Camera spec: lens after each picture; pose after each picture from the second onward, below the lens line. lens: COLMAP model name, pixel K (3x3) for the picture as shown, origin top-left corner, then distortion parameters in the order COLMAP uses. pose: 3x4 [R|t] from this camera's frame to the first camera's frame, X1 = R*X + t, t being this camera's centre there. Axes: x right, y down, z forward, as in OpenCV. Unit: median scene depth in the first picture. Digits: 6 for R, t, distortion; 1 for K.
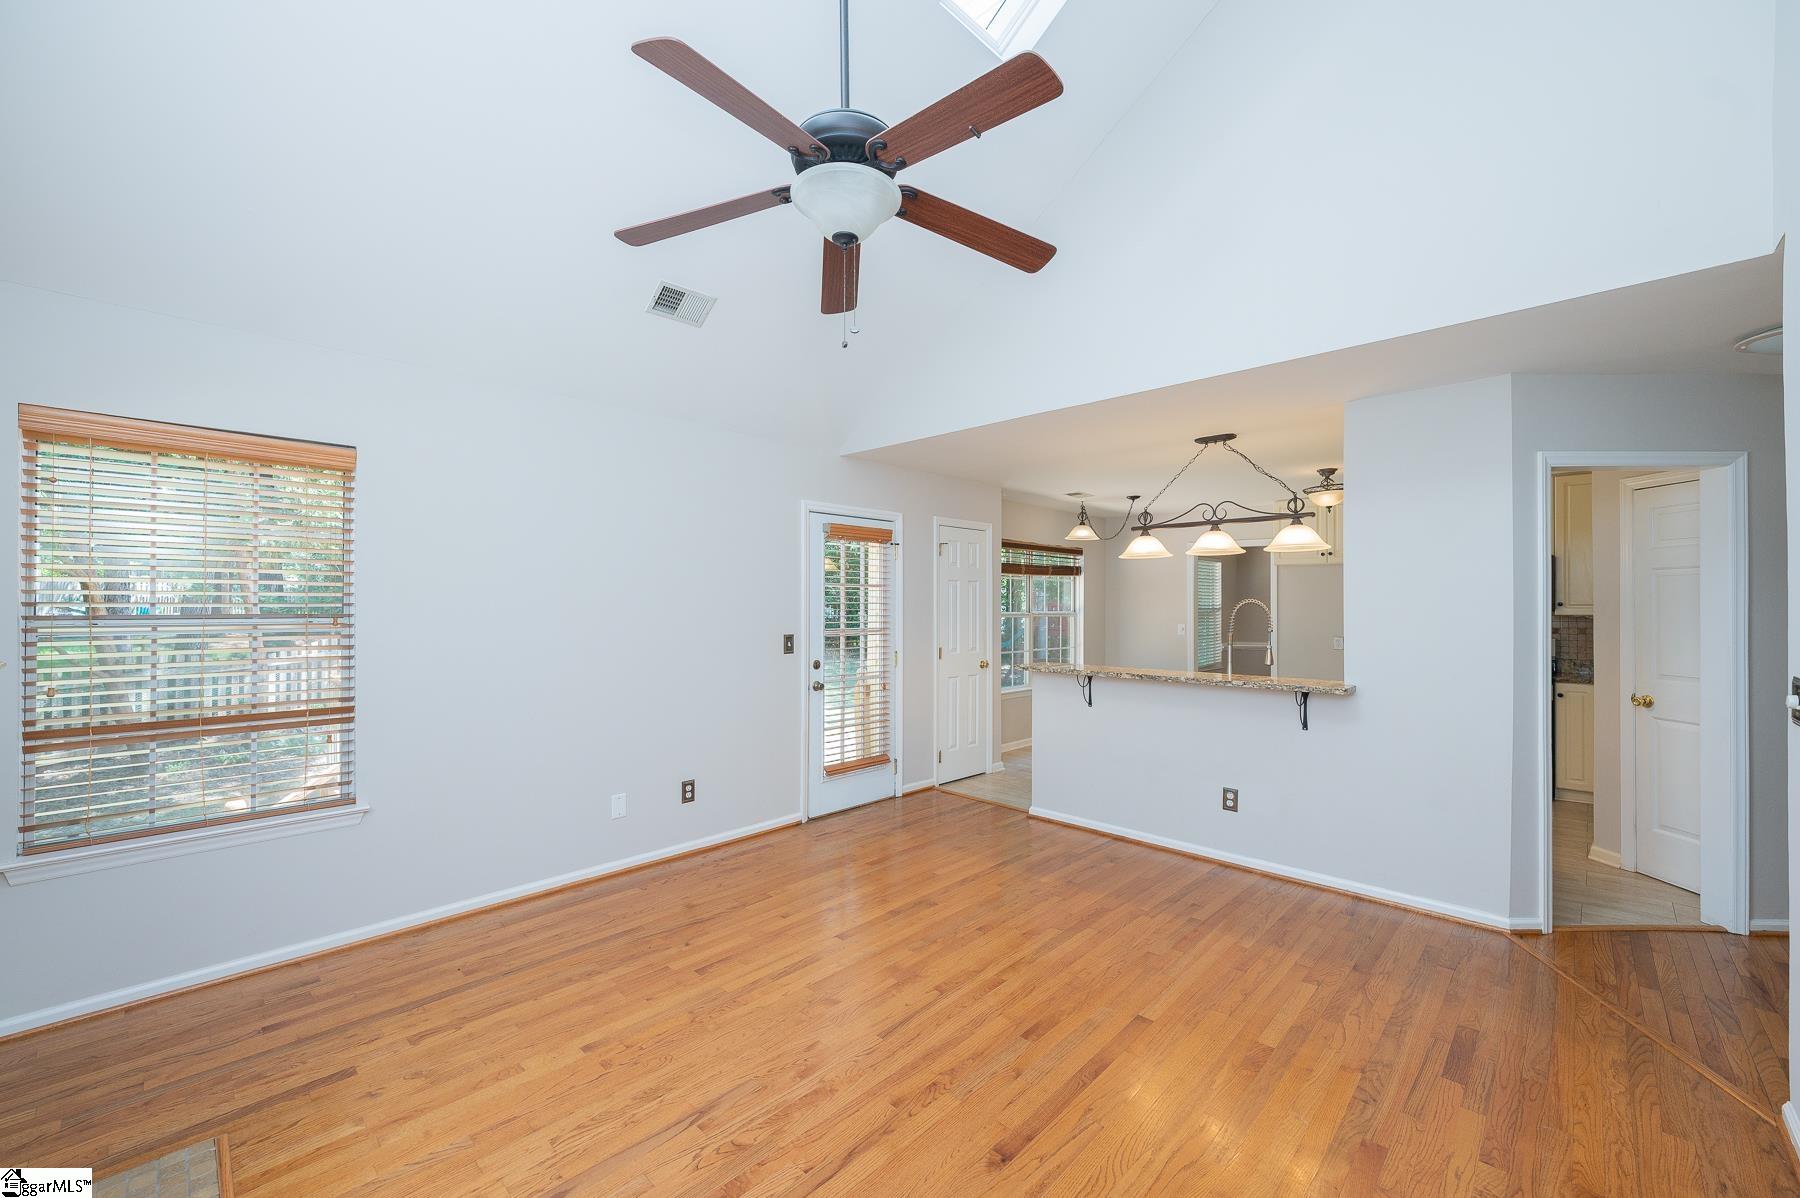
lens RADIAL K [[730.7, 0, 893.0], [0, 730.7, 604.8], [0, 0, 1]] dist [-0.001938, 0.000062]
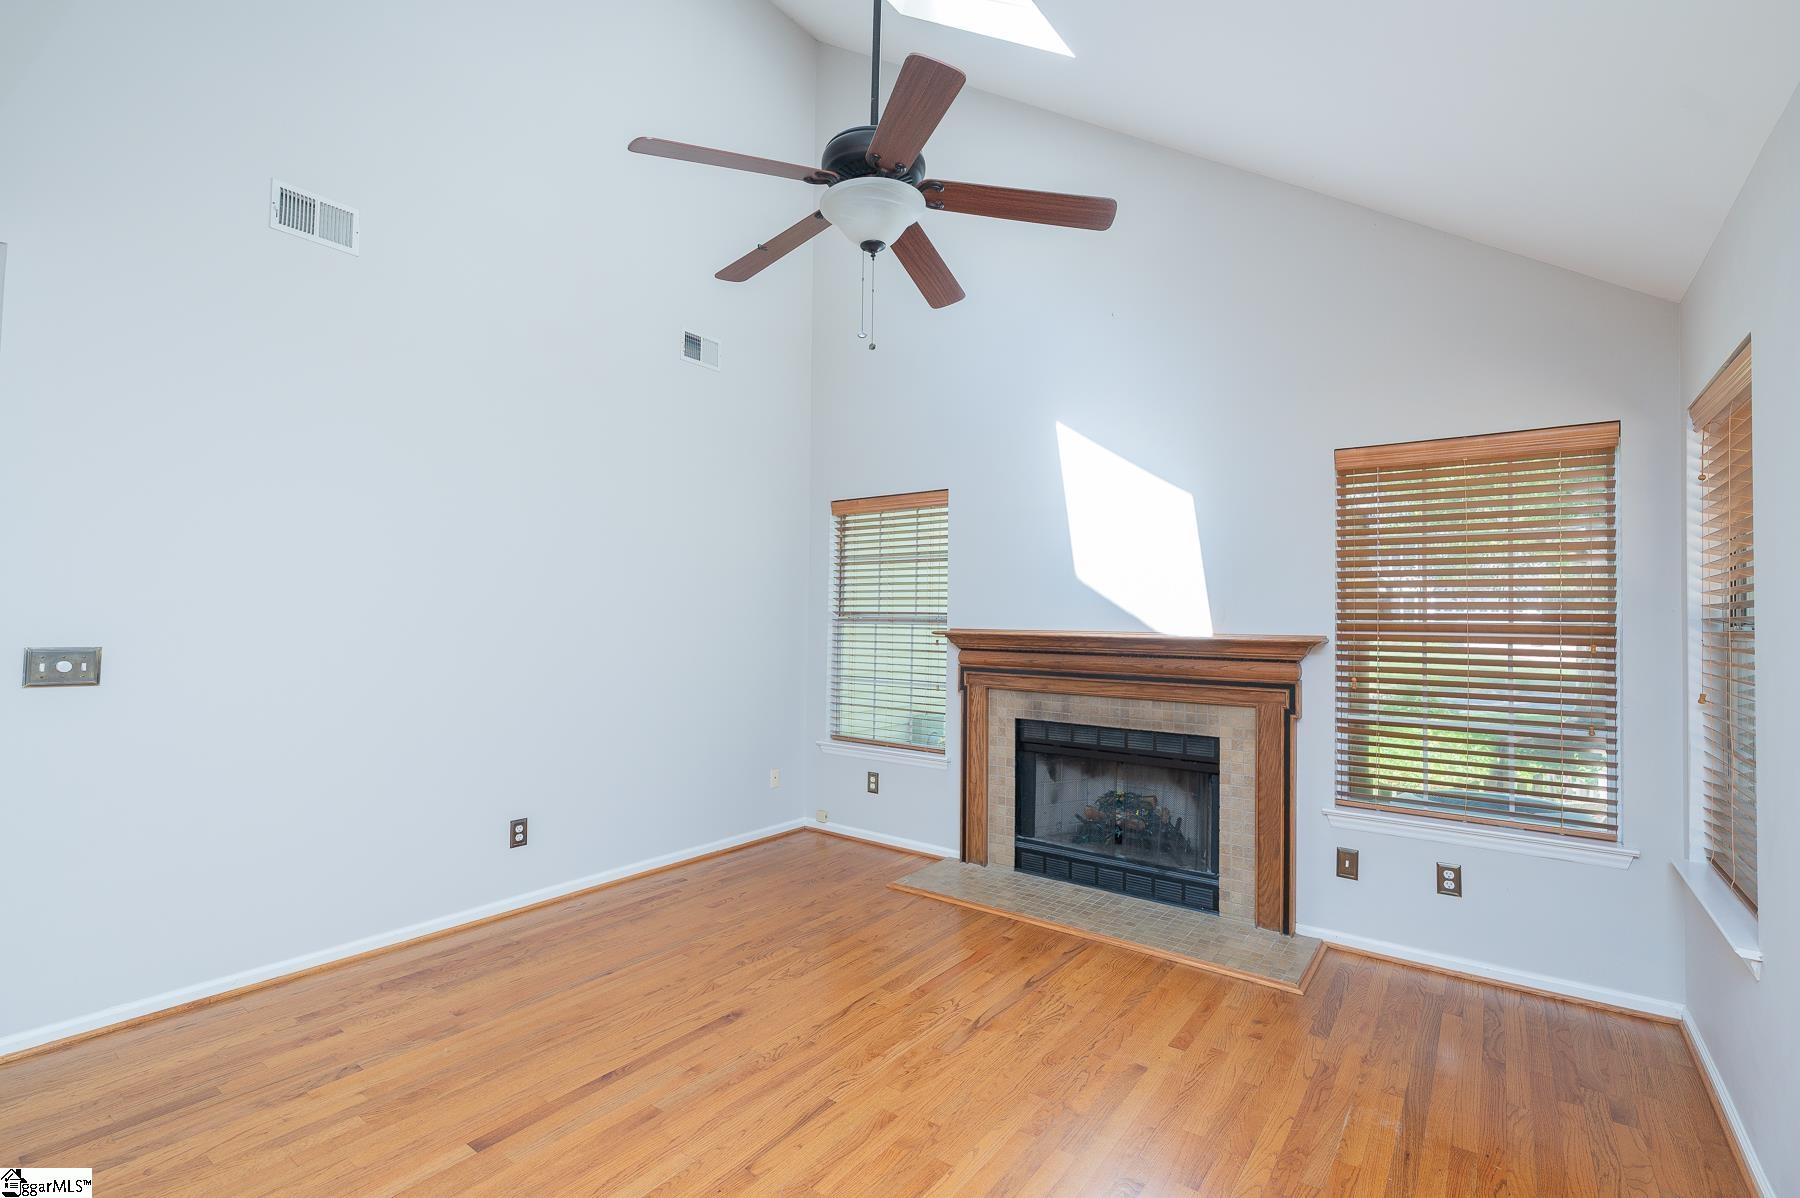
lens RADIAL K [[827.4, 0, 871.7], [0, 827.4, 602.2], [0, 0, 1]] dist [-0.000406, -0.000063]
pose [[-0.995003, -0.014680, -0.098758, 0.025745], [-0.012674, 0.999701, -0.020907, 0.019139], [0.099036, -0.019551, -0.994892, 1.251106]]
